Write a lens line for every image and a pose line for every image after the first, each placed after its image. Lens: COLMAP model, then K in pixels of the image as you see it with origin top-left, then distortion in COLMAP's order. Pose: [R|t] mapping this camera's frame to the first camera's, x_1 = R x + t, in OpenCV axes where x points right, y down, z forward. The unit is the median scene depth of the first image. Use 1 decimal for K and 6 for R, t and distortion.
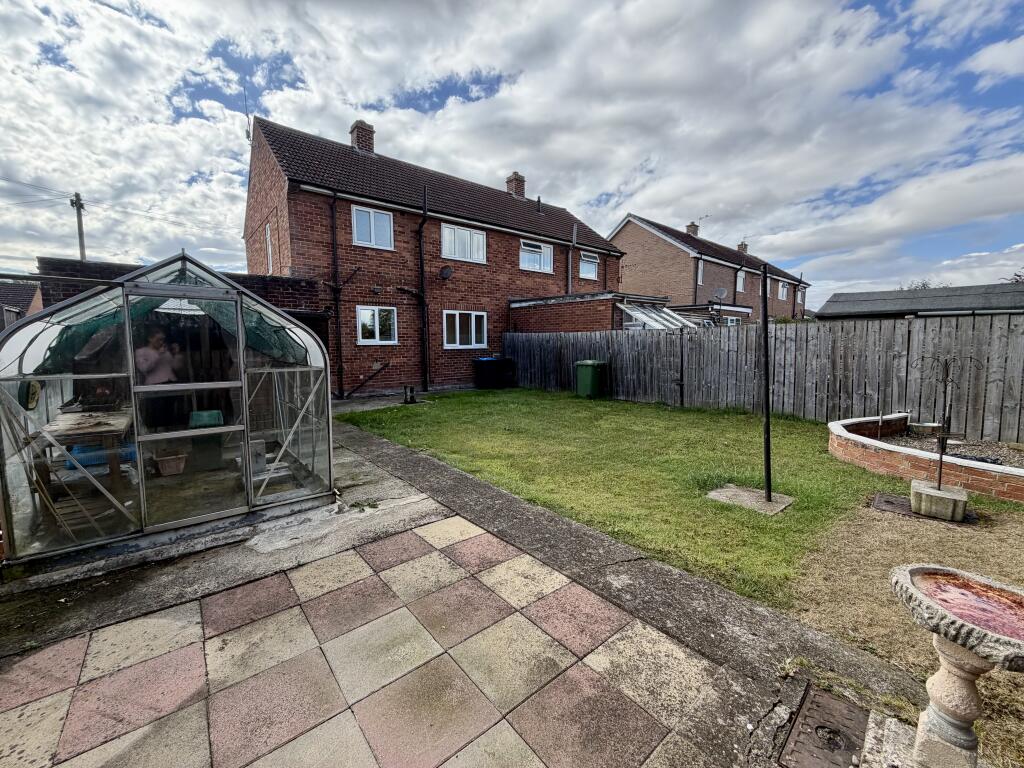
lens RADIAL K [[408.0, 0, 509.9], [0, 408.0, 381.7], [0, 0, 1]] dist [-0.000407, 0.000007]
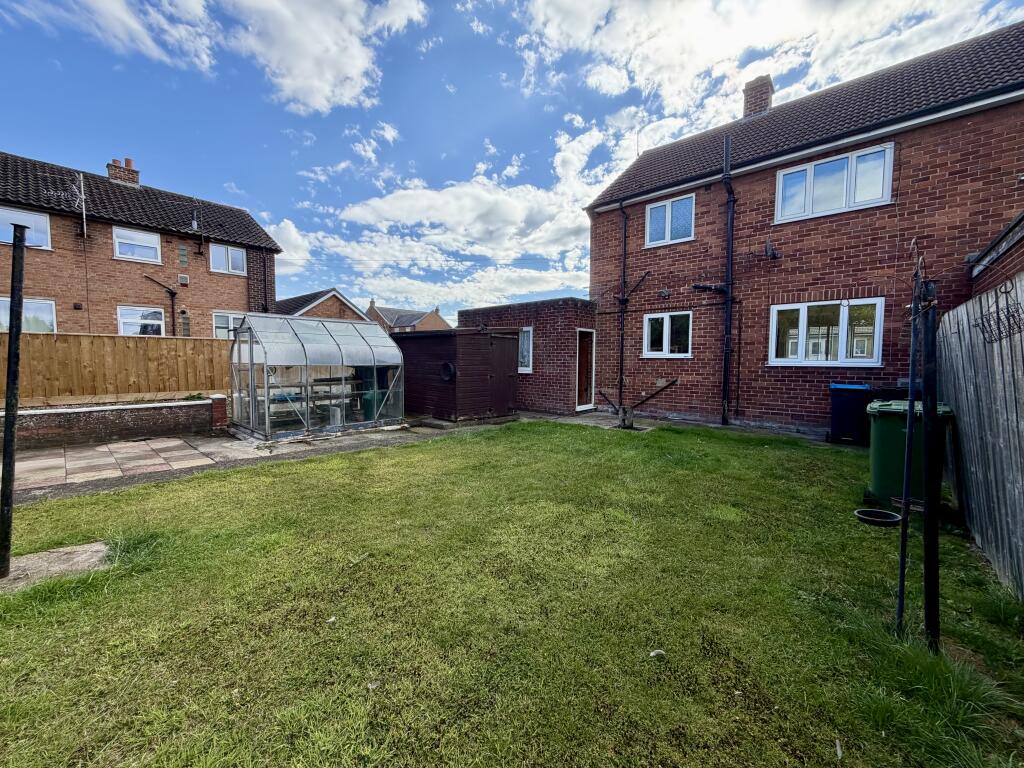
lens RADIAL K [[408.0, 0, 509.5], [0, 408.0, 379.2], [0, 0, 1]] dist [-0.000407, 0.000007]
pose [[0.142921, 0.056629, -0.988113, 0.456310], [-0.100060, 0.994073, 0.042498, -0.049326], [0.984663, 0.092796, 0.147740, 0.548772]]
